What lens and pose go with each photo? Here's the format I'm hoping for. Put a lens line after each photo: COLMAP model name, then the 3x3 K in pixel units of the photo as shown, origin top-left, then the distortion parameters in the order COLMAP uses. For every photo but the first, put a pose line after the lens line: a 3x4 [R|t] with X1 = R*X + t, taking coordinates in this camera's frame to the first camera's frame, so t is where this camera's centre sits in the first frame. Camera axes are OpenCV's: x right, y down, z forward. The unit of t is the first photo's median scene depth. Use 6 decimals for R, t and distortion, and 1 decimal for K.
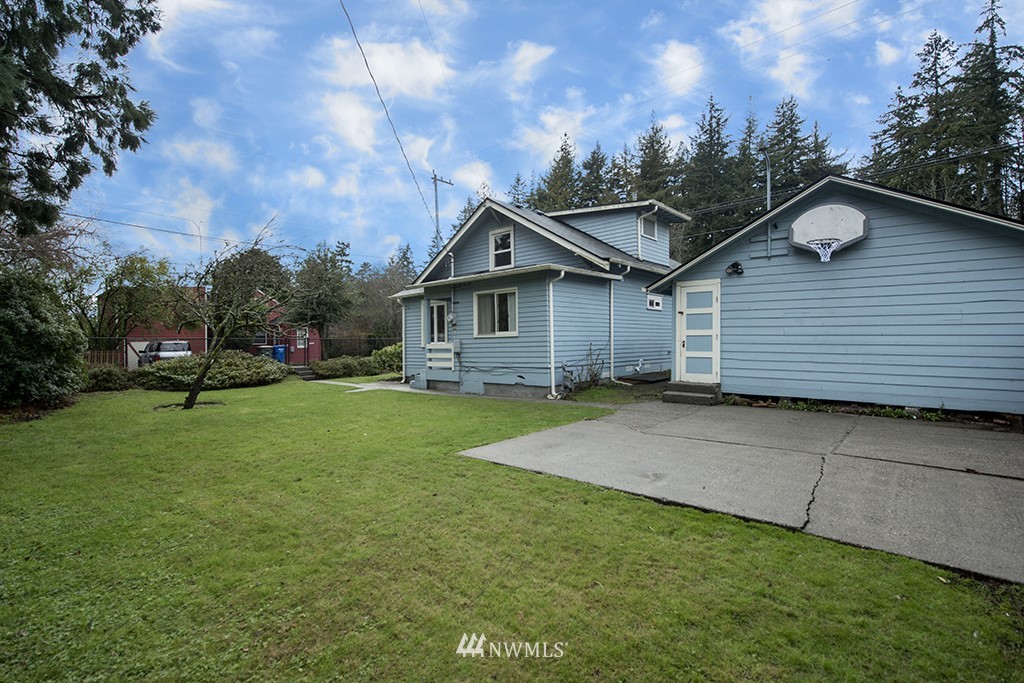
lens RADIAL K [[481.3, 0, 512.0], [0, 481.3, 341.5], [0, 0, 1]] dist [0.000333, 0.000148]
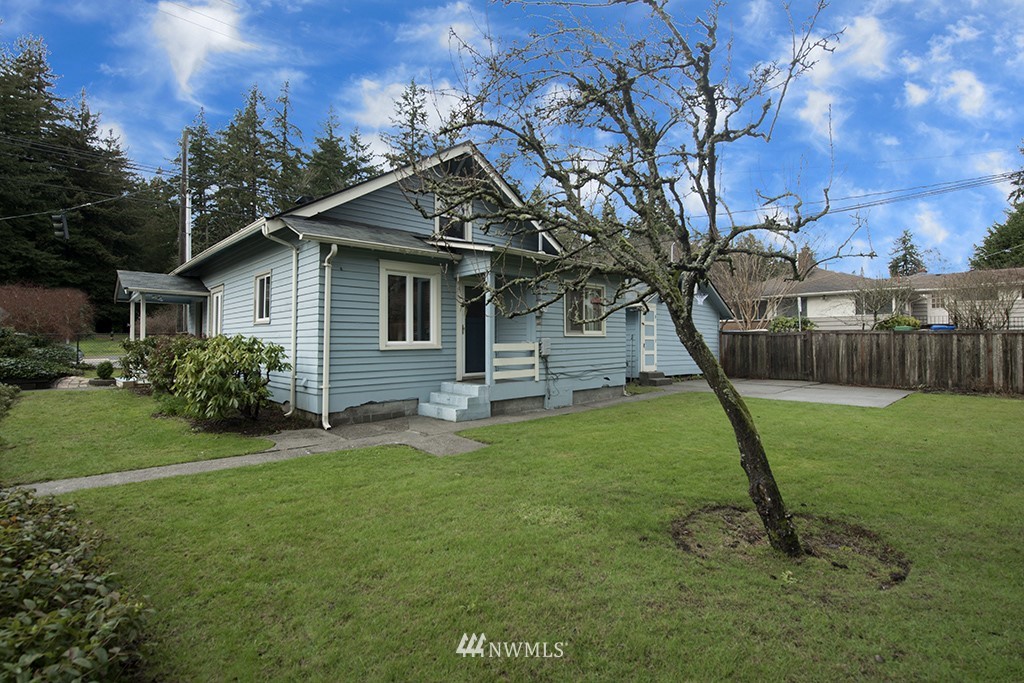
lens RADIAL K [[481.3, 0, 512.0], [0, 481.3, 341.5], [0, 0, 1]] dist [0.000333, 0.000148]
pose [[0.065680, 0.016514, 0.997704, -0.852998], [-0.002052, 0.999863, -0.016415, 0.013437], [-0.997839, -0.000969, 0.065705, 1.002513]]
